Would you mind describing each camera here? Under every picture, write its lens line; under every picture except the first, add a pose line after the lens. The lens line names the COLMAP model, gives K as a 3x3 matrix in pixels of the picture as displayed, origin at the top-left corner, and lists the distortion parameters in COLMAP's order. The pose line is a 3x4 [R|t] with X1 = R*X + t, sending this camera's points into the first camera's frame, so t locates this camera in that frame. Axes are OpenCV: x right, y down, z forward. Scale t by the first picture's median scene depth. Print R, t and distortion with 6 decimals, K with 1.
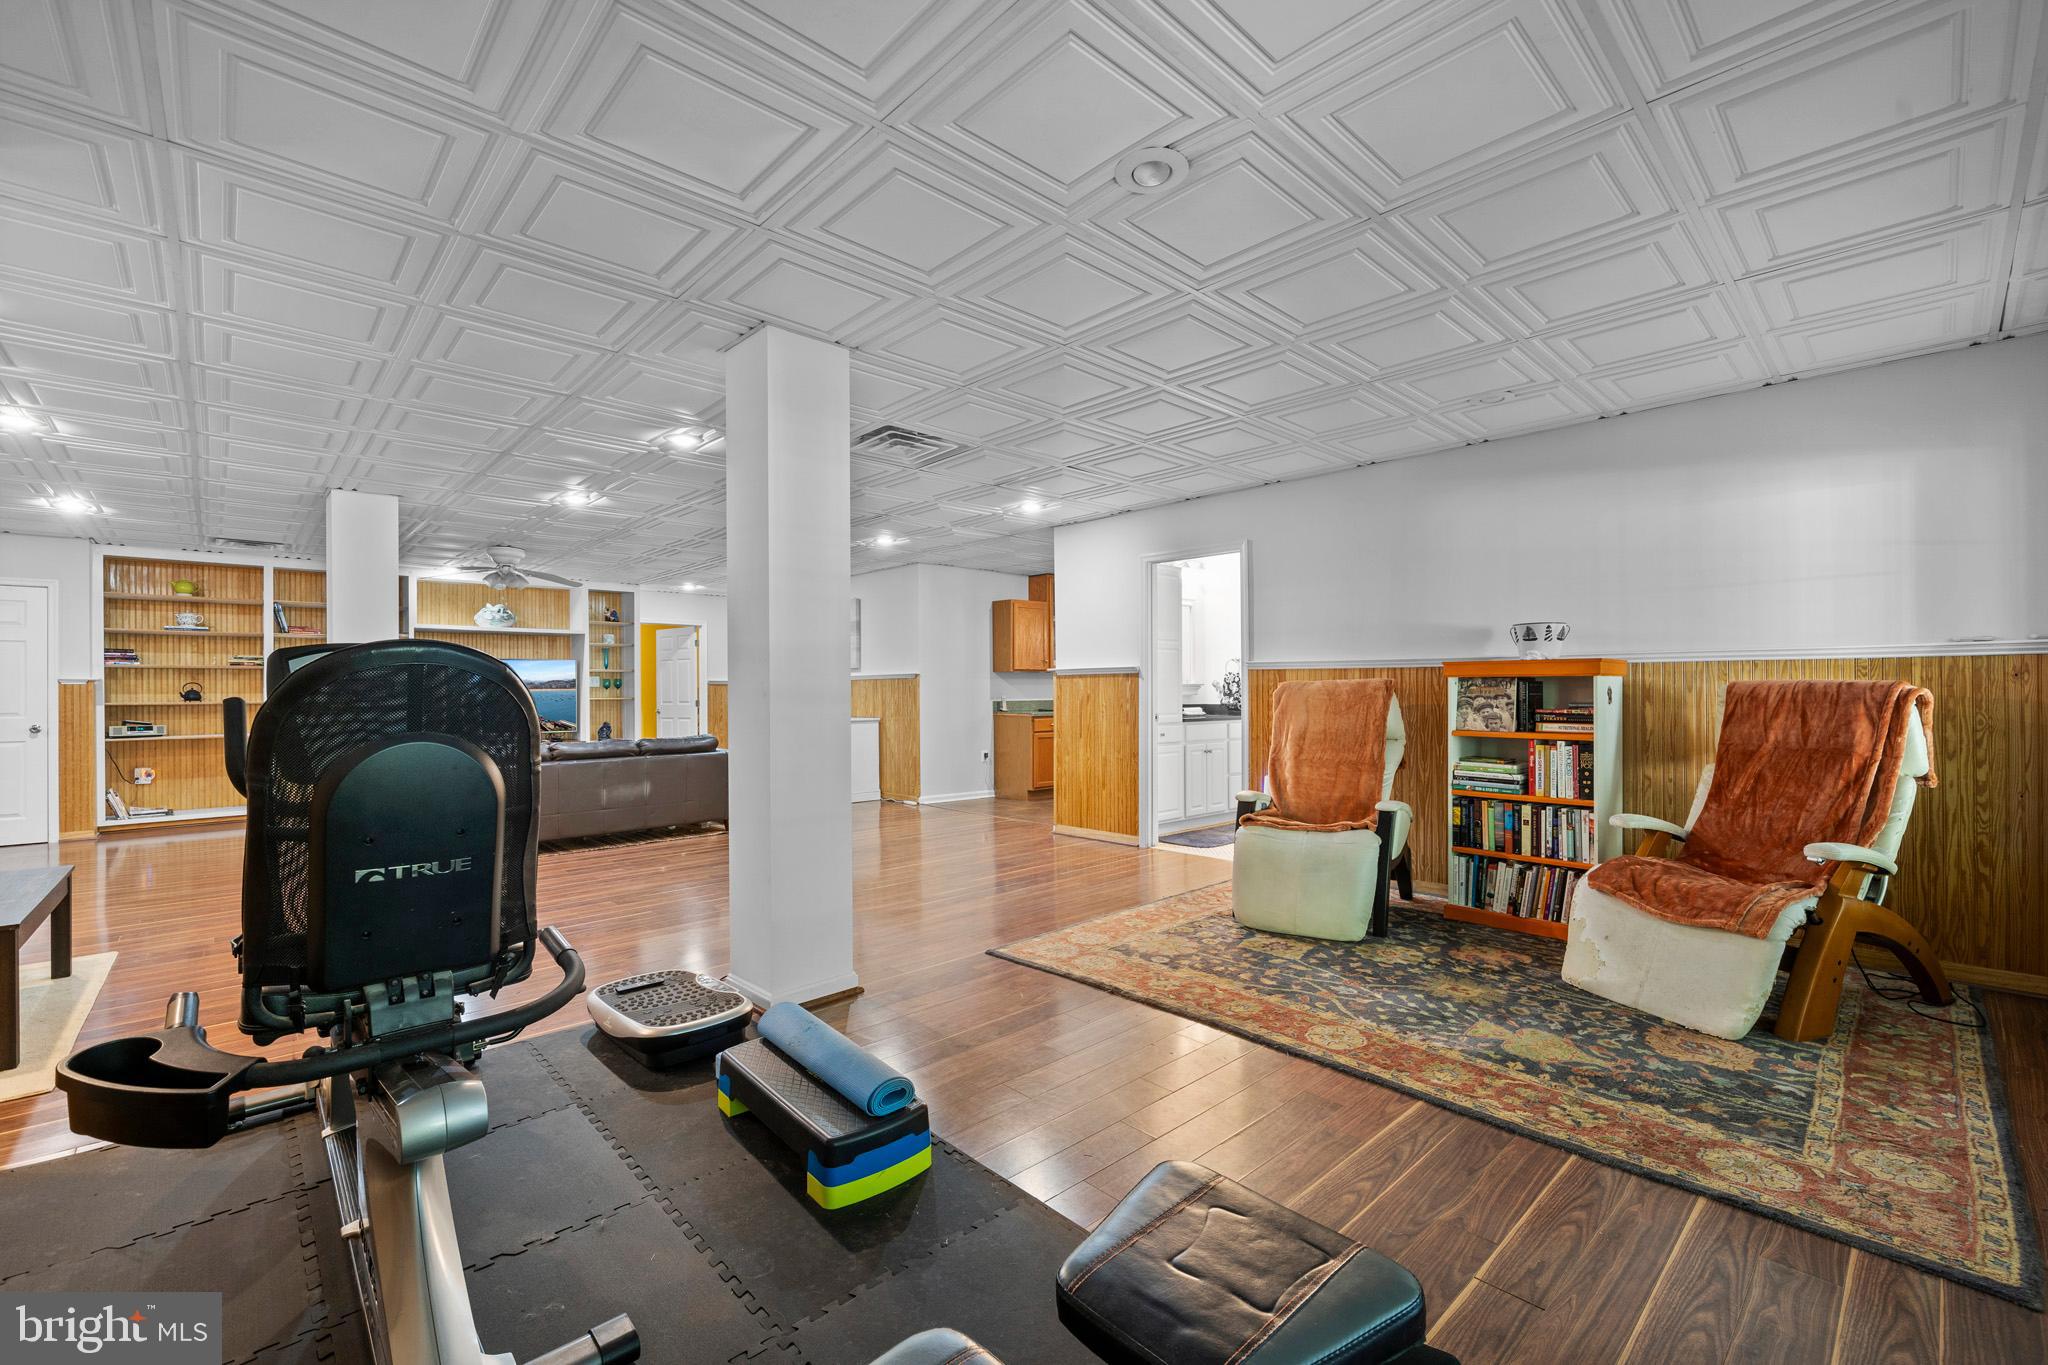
lens RADIAL K [[854.8, 0, 1025.8], [0, 854.8, 691.5], [0, 0, 1]] dist [-0.000046, 0.000248]
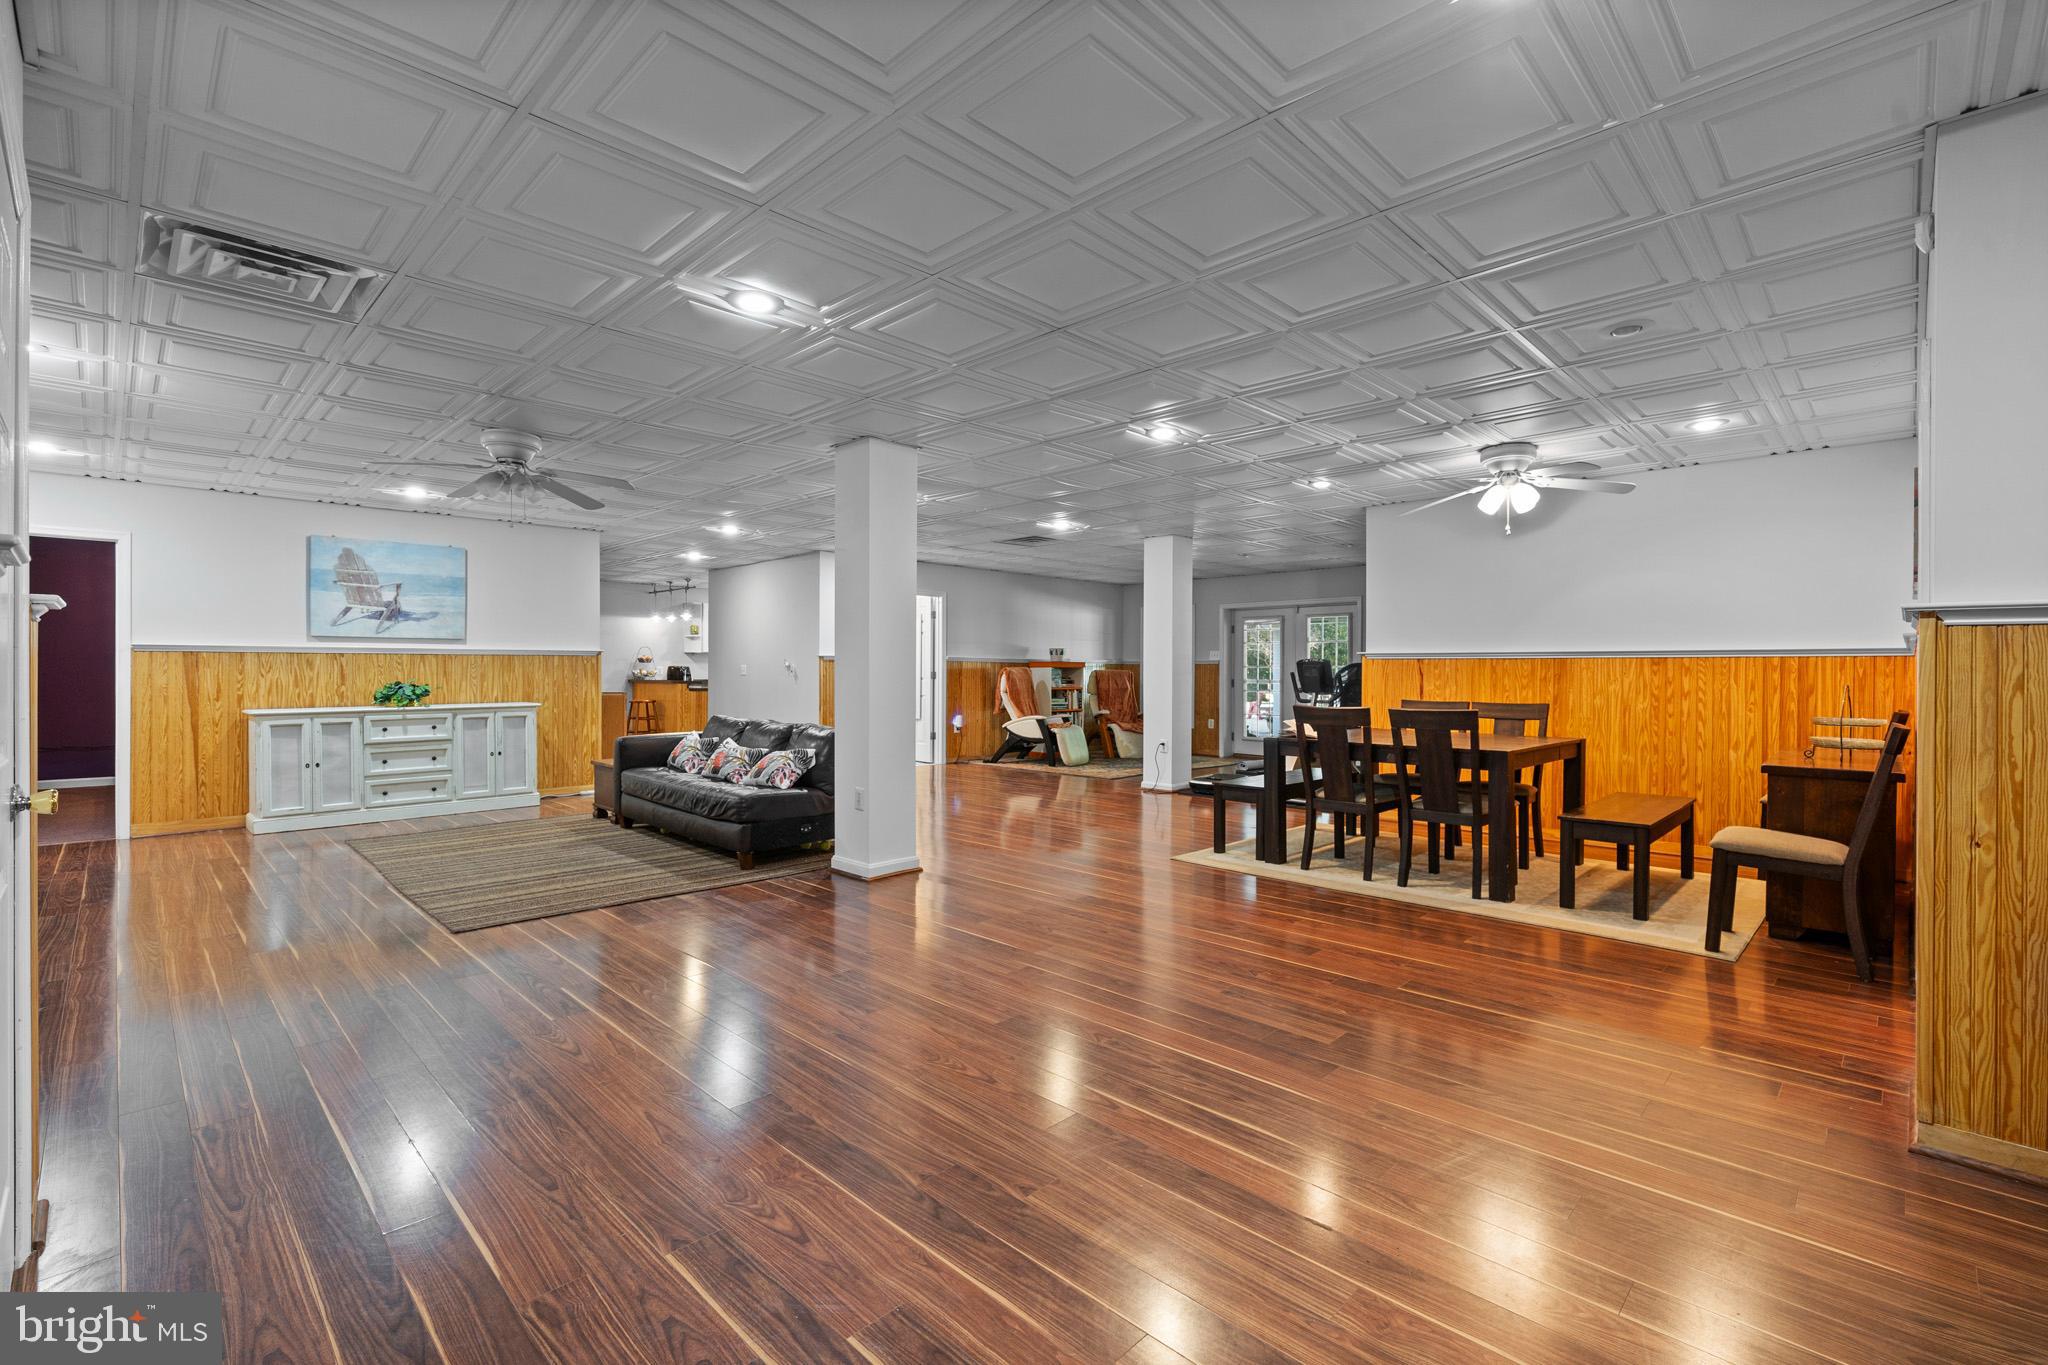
lens RADIAL K [[904.6, 0, 1020.0], [0, 904.6, 665.8], [0, 0, 1]] dist [0.002408, 0.000456]
pose [[-0.038199, 0.012367, 0.999194, -1.323454], [-0.001769, 0.999921, -0.012444, 0.007306], [-0.999269, -0.002243, -0.038174, 0.681432]]
